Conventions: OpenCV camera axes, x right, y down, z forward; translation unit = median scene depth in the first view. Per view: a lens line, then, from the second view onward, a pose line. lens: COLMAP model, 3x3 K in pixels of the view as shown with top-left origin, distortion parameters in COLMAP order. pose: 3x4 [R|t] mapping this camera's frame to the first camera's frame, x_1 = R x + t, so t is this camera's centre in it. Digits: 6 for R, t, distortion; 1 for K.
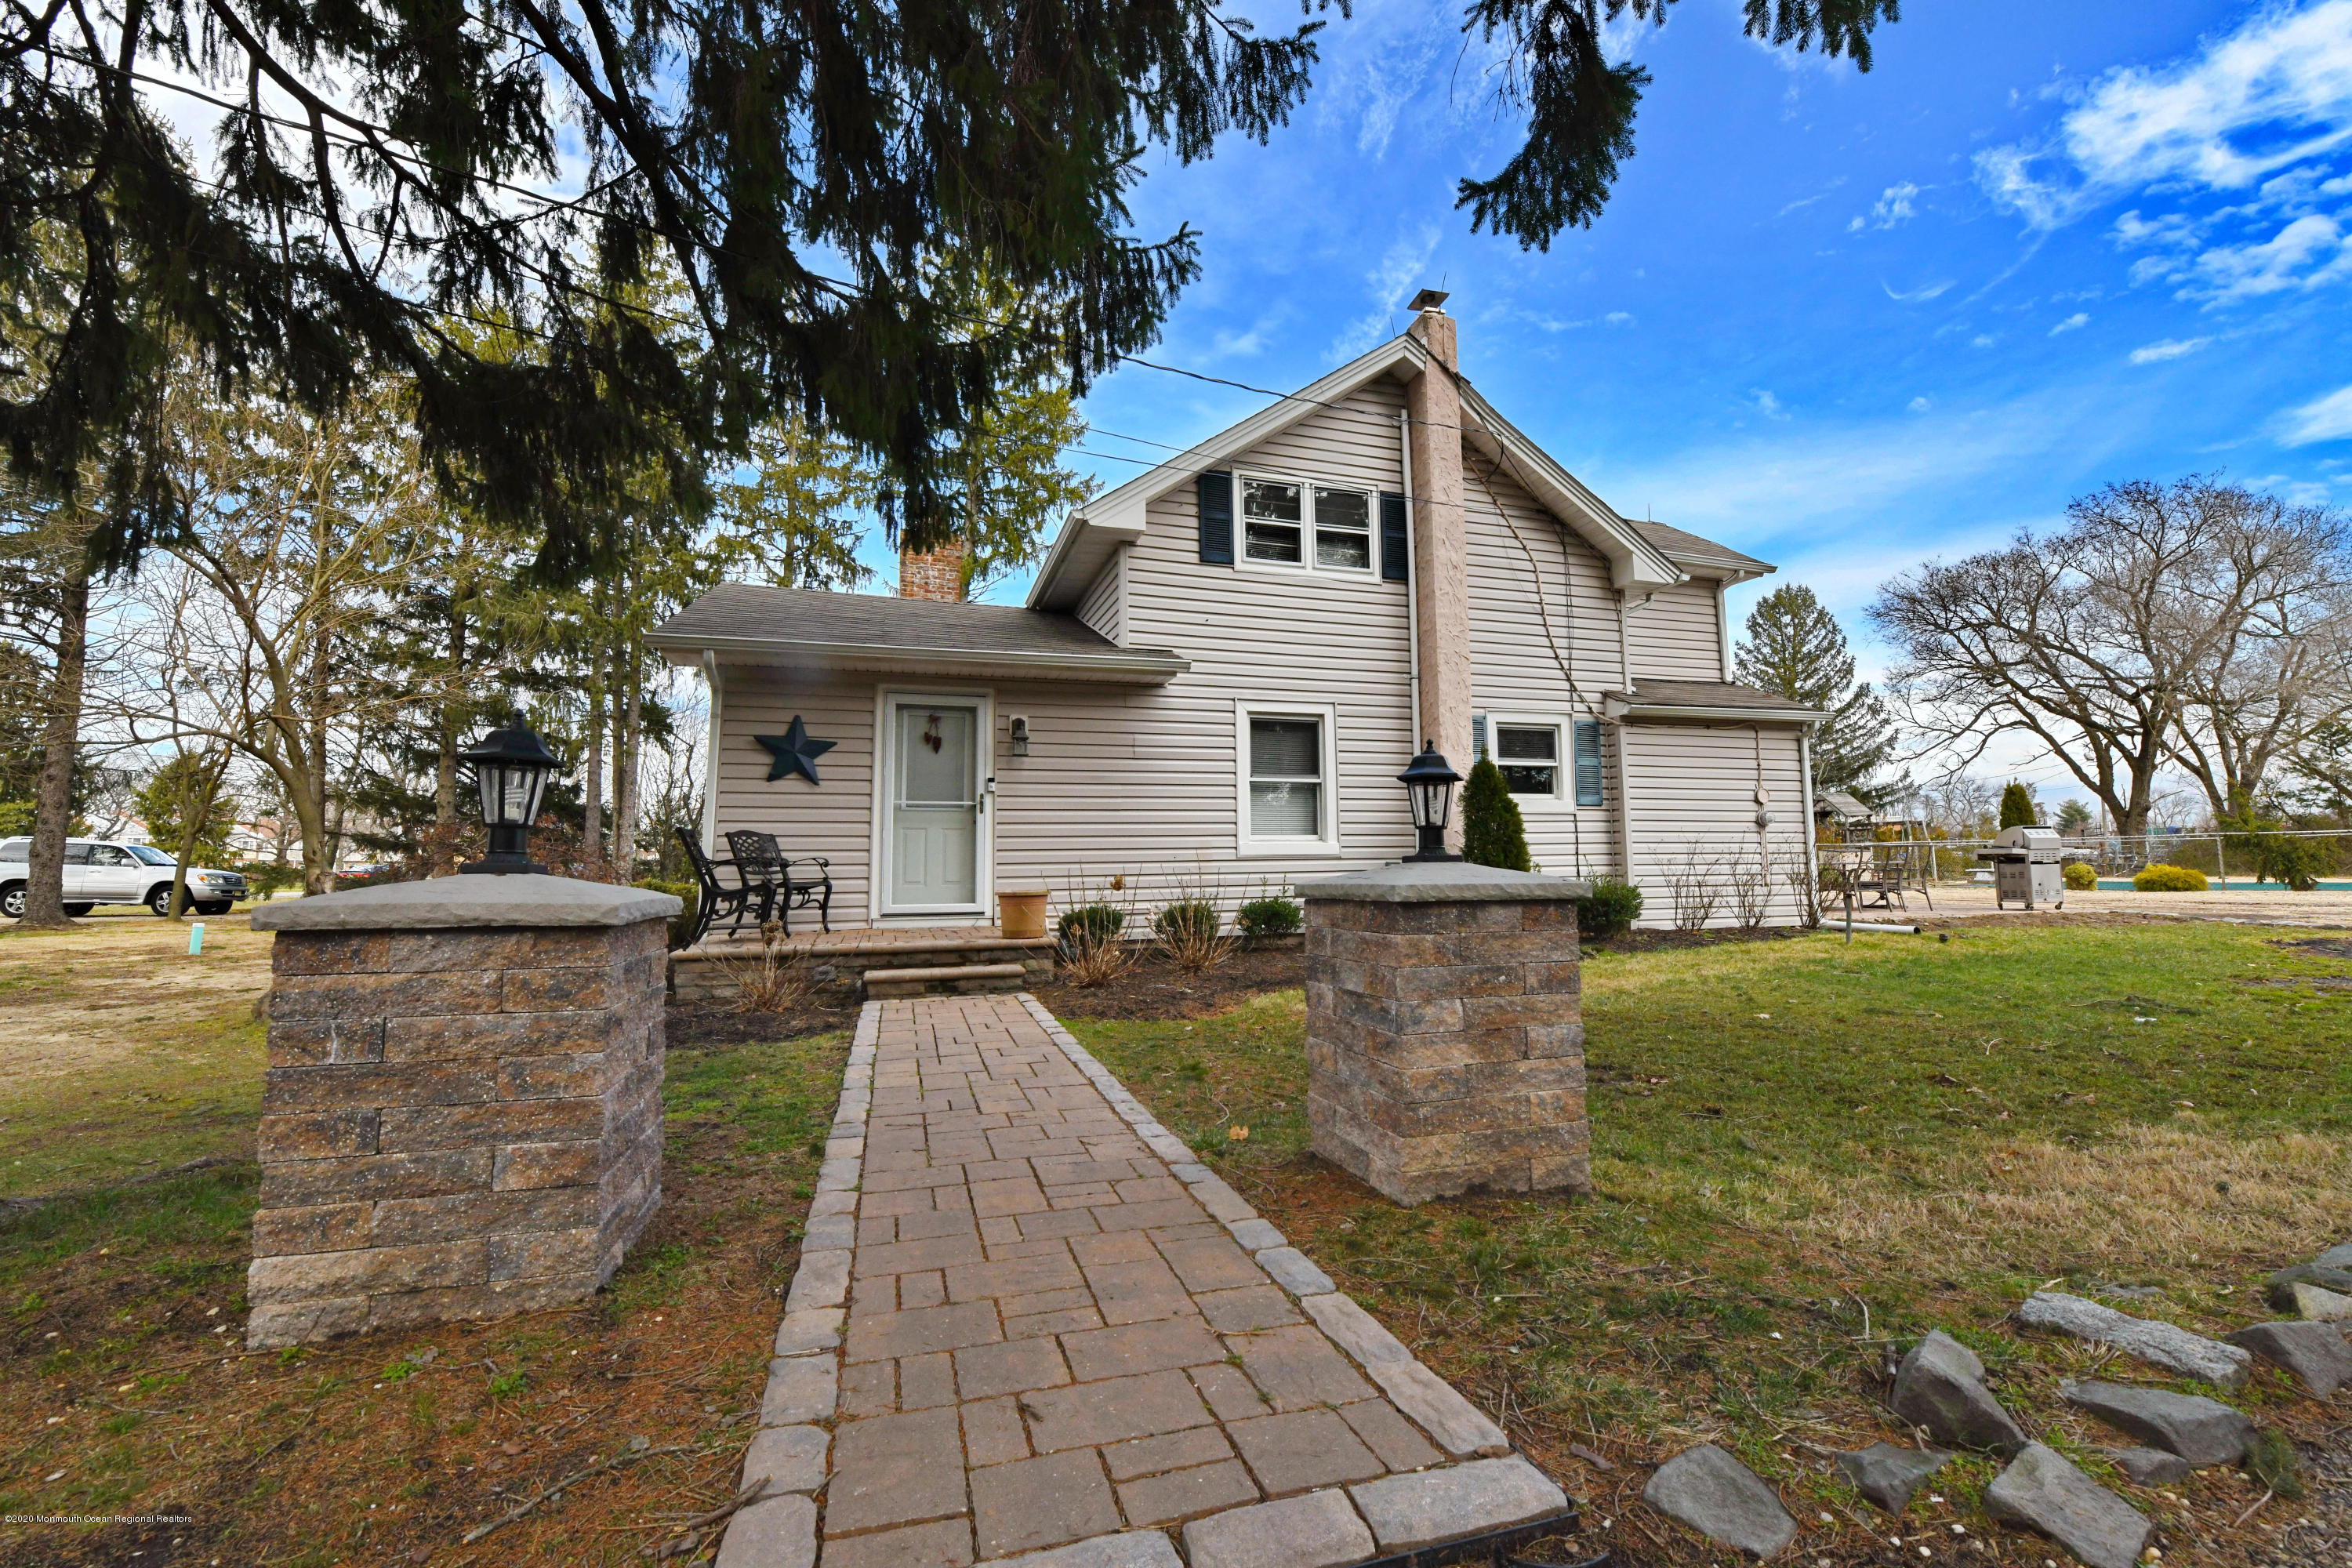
lens RADIAL K [[937.0, 0, 1187.8], [0, 937.0, 776.6], [0, 0, 1]] dist [-0.015625, -0.003411]
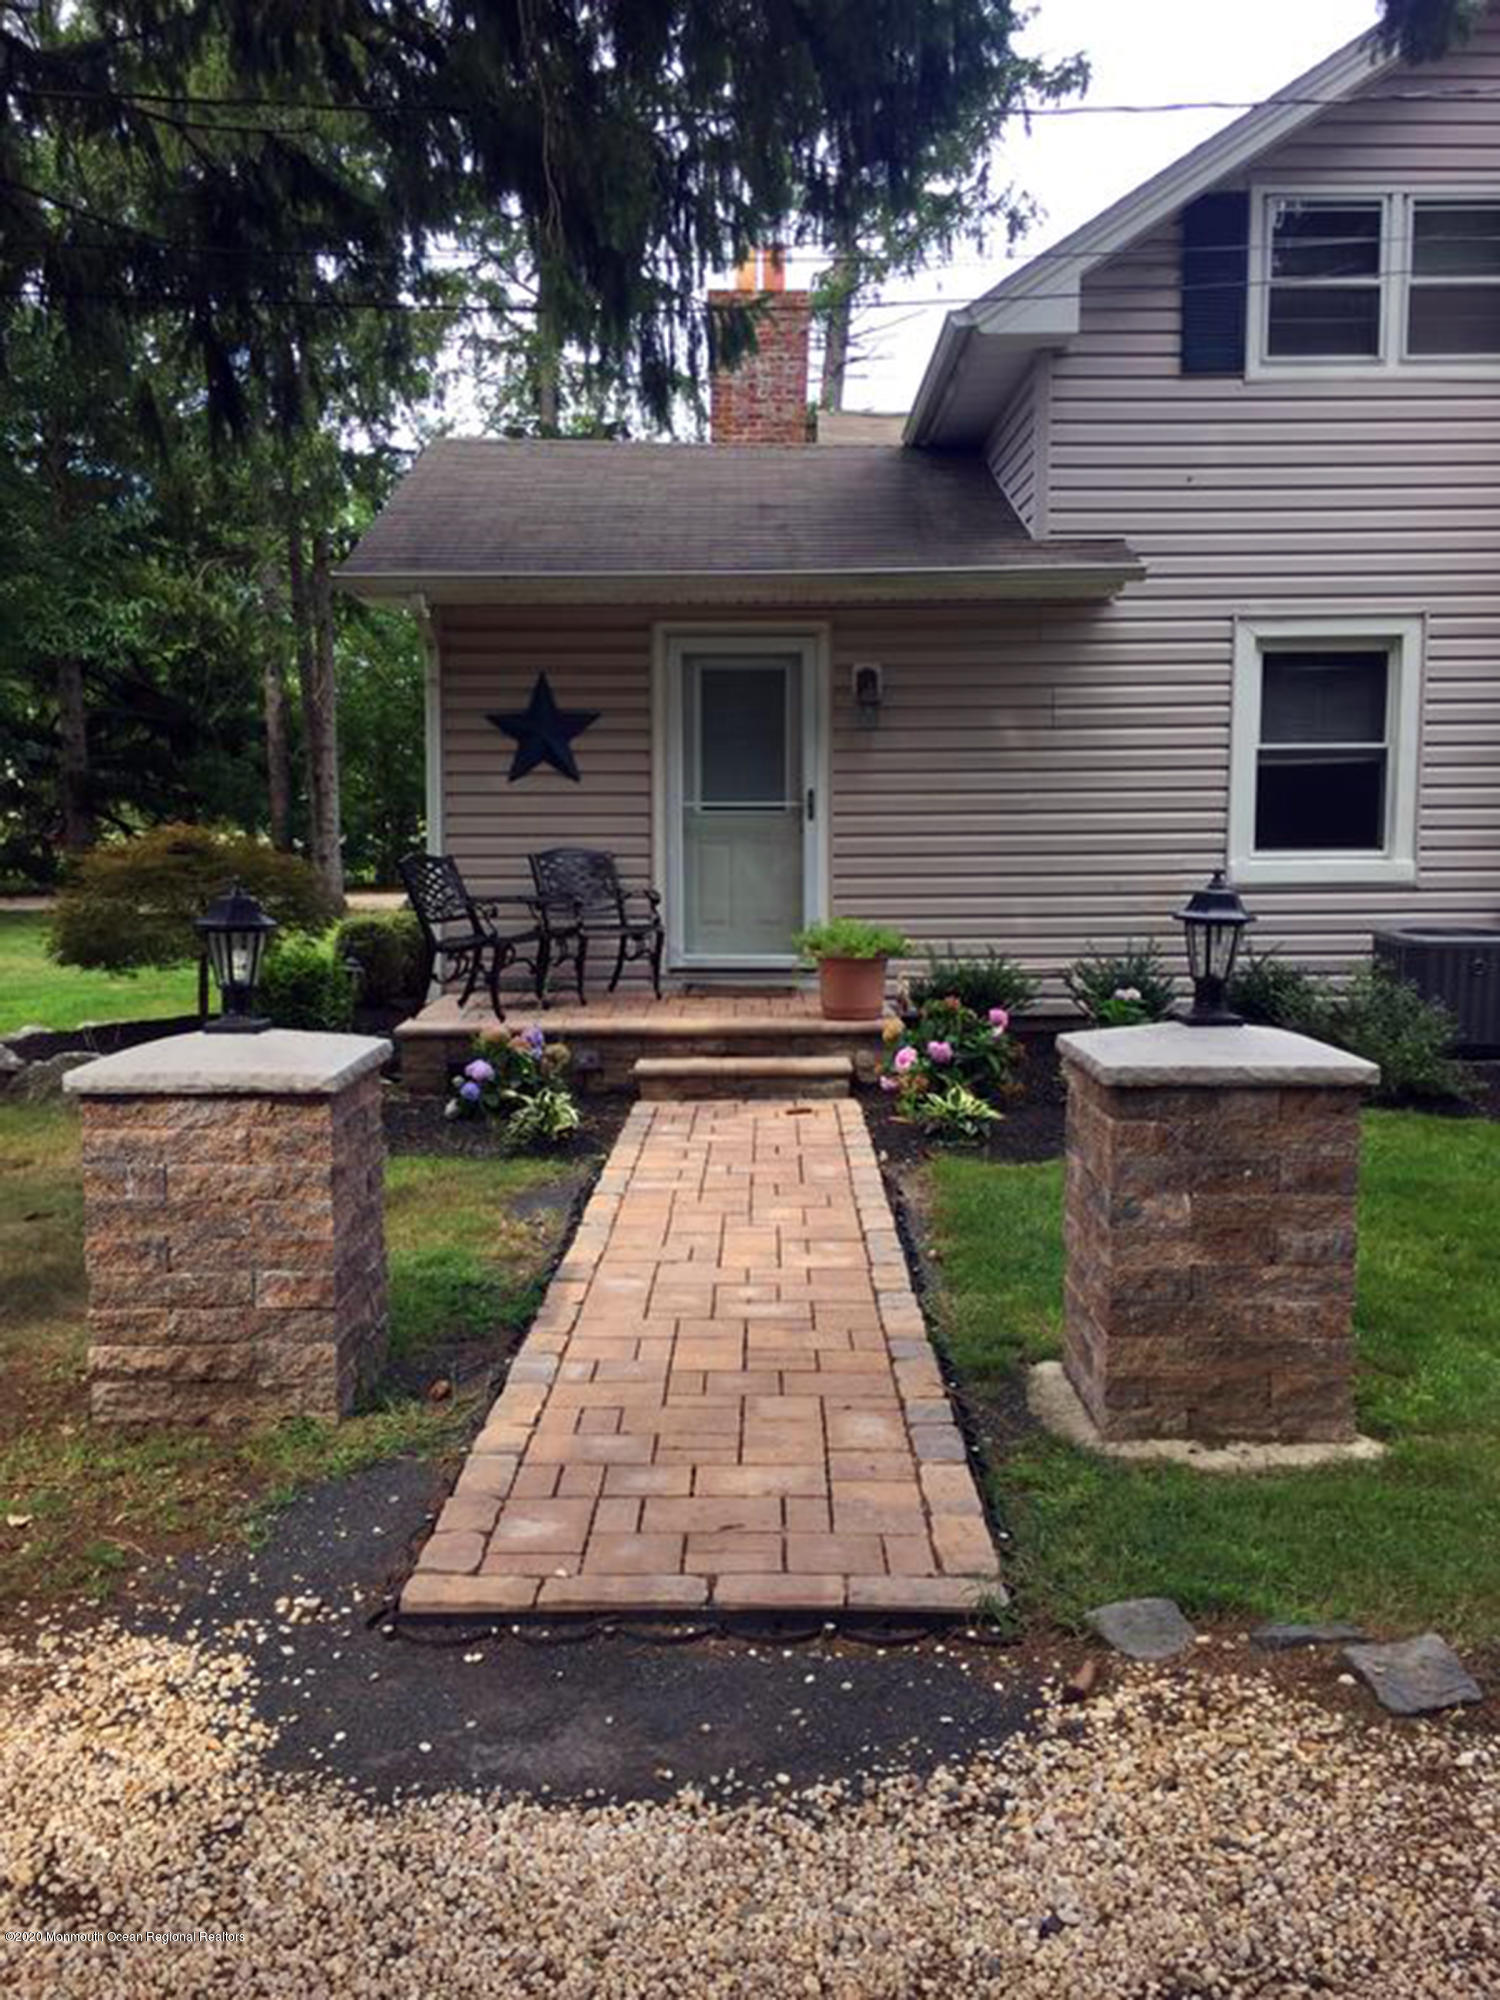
lens RADIAL K [[1768.0, 0, 793.6], [0, 1768.0, 1000.8], [0, 0, 1]] dist [0.053376, 0.002228]
pose [[0.958725, 0.040821, -0.281390, 0.346557], [0.018056, 0.978903, 0.203526, -0.250927], [0.283762, -0.200206, 0.937762, -0.558542]]
